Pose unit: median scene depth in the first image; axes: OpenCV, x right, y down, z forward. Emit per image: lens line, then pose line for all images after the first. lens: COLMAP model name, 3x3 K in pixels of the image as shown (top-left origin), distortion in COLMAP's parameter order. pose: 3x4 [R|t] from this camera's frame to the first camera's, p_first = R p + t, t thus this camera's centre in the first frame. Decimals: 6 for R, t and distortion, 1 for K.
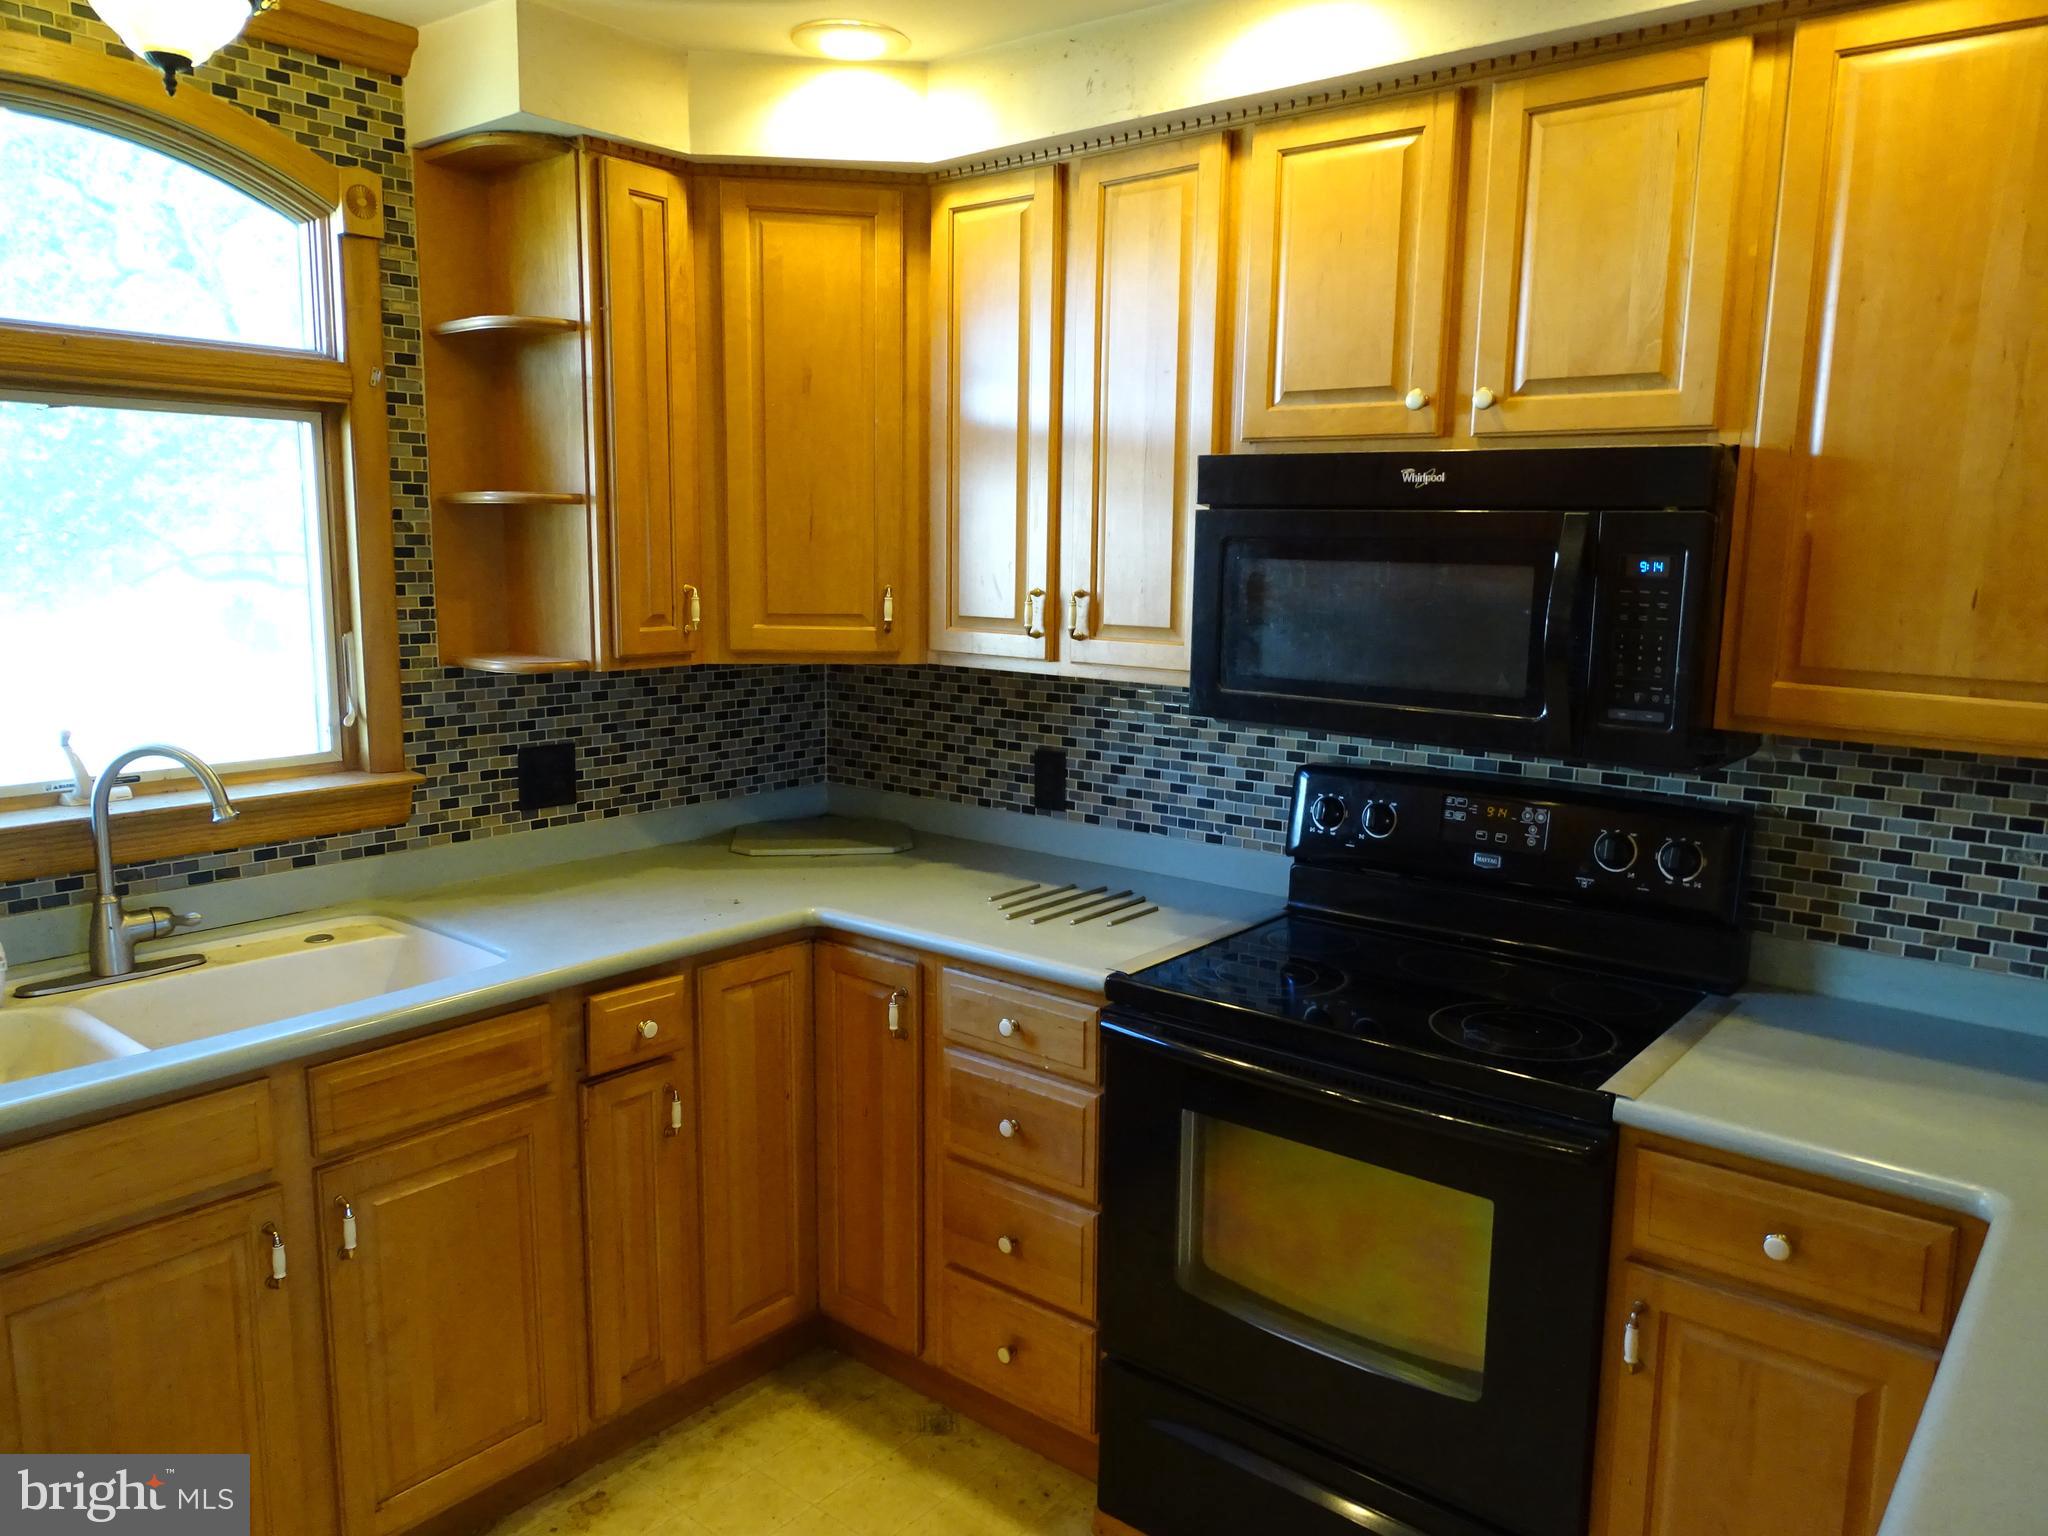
lens RADIAL K [[1459.1, 0, 1021.7], [0, 1459.1, 765.5], [0, 0, 1]] dist [0.005273, -0.004074]
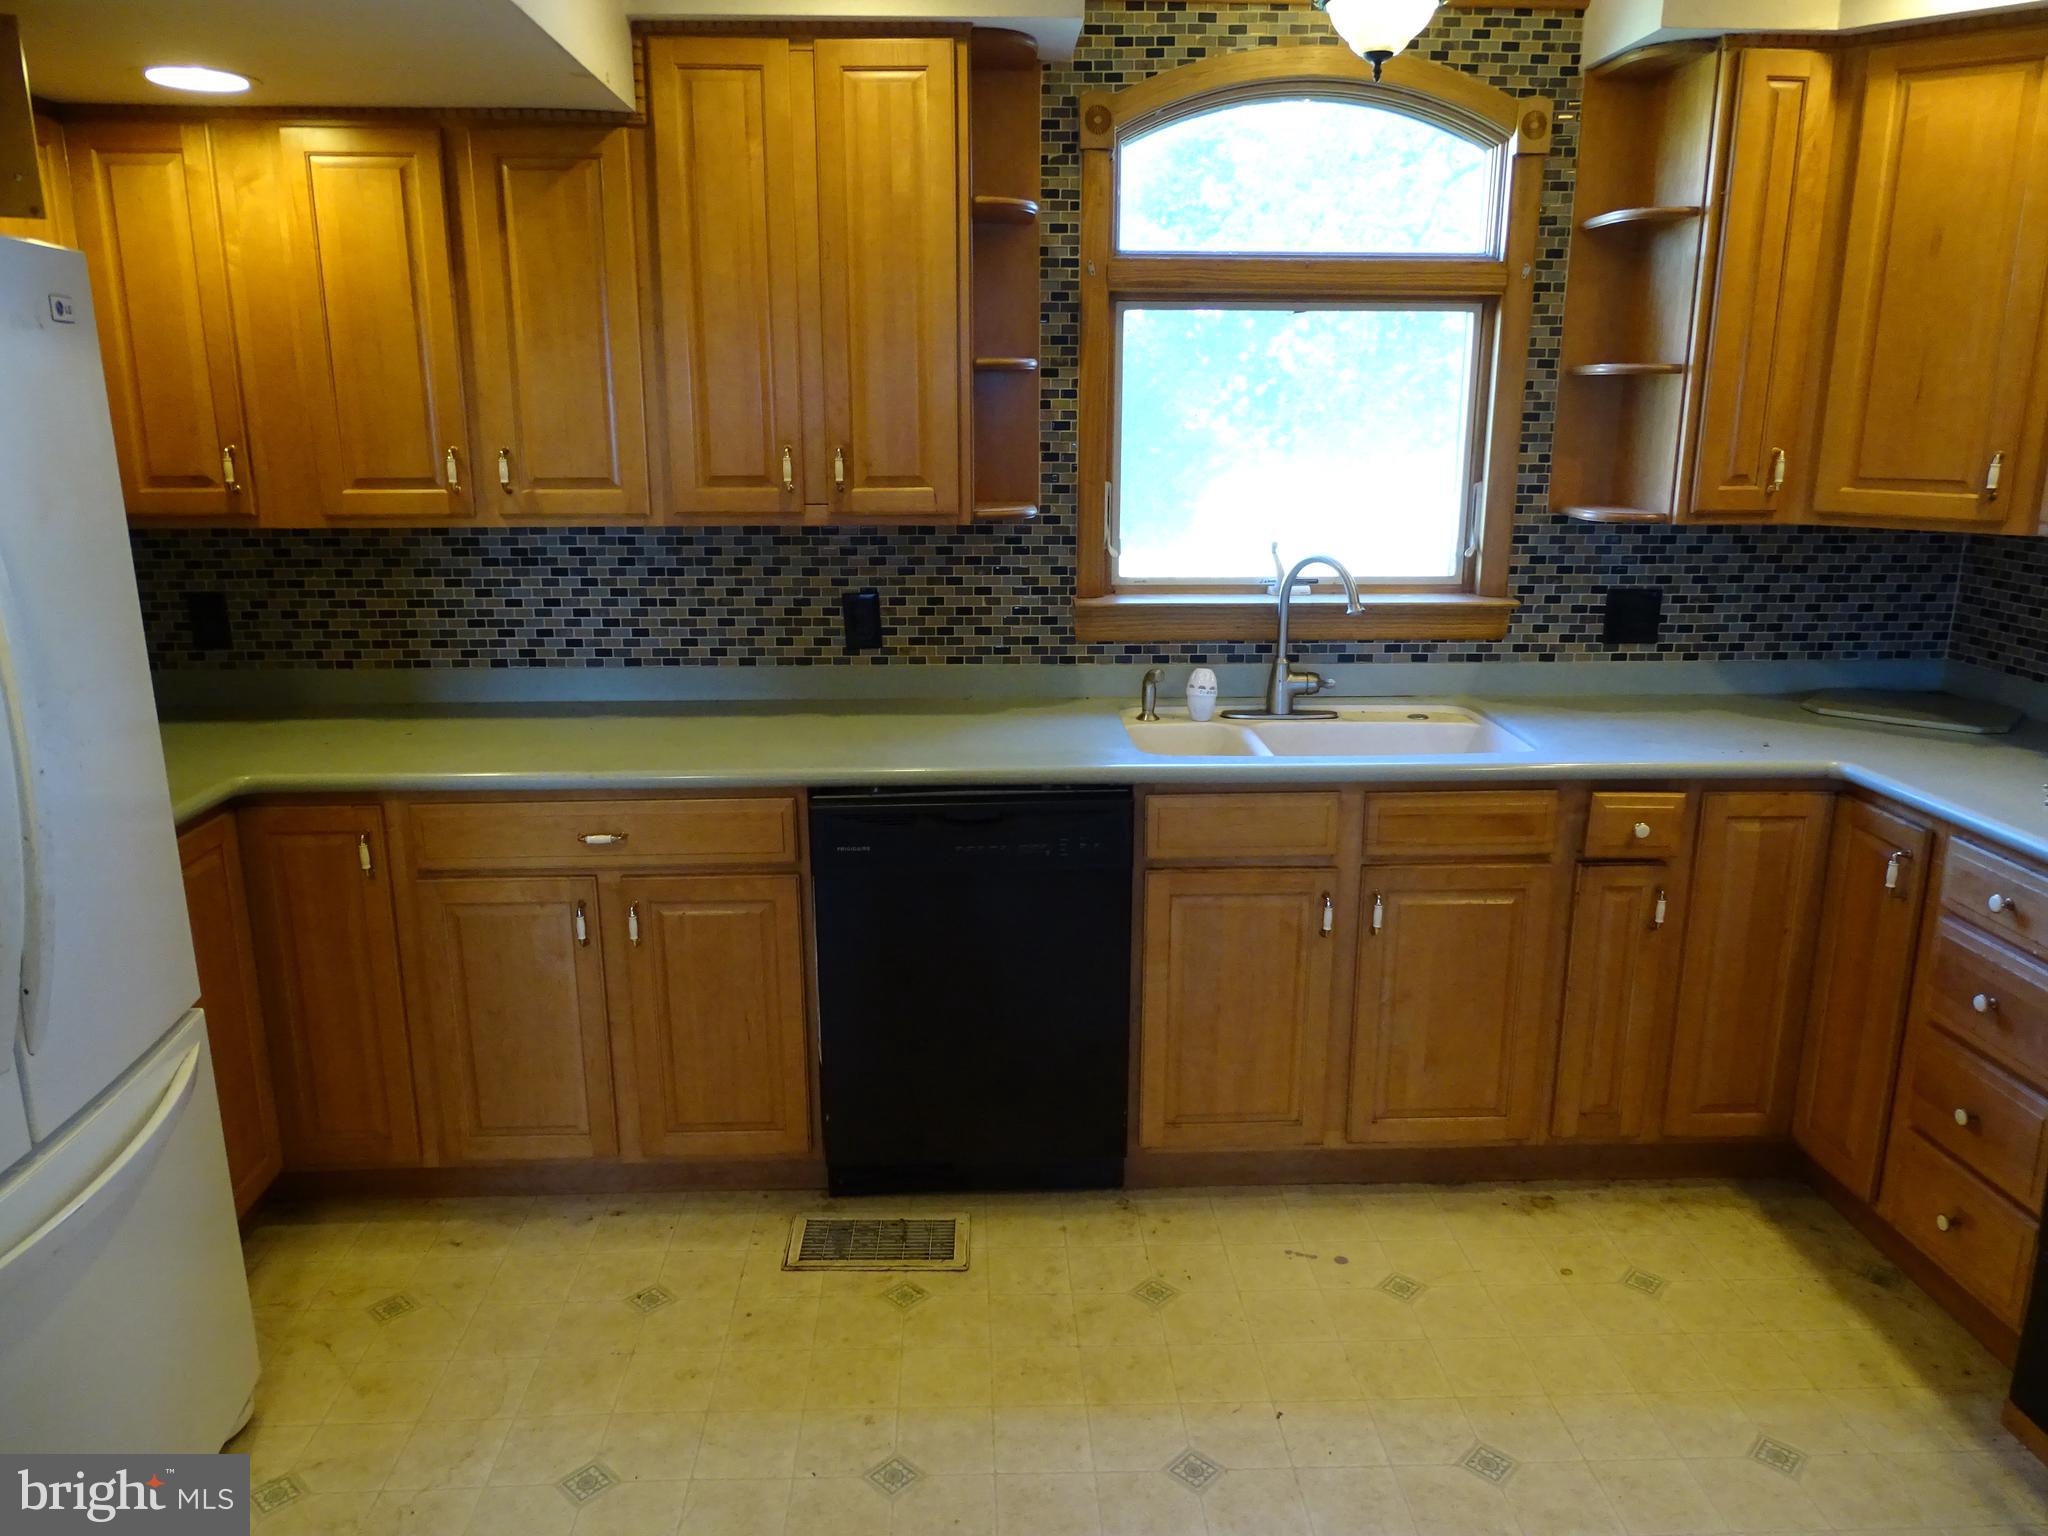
lens RADIAL K [[1459.1, 0, 1026.1], [0, 1459.1, 761.4], [0, 0, 1]] dist [0.005273, -0.004074]
pose [[0.673644, 0.169556, -0.719343, 0.222898], [-0.108331, 0.985468, 0.130835, 0.024009], [0.731073, -0.010209, 0.682223, -0.144830]]
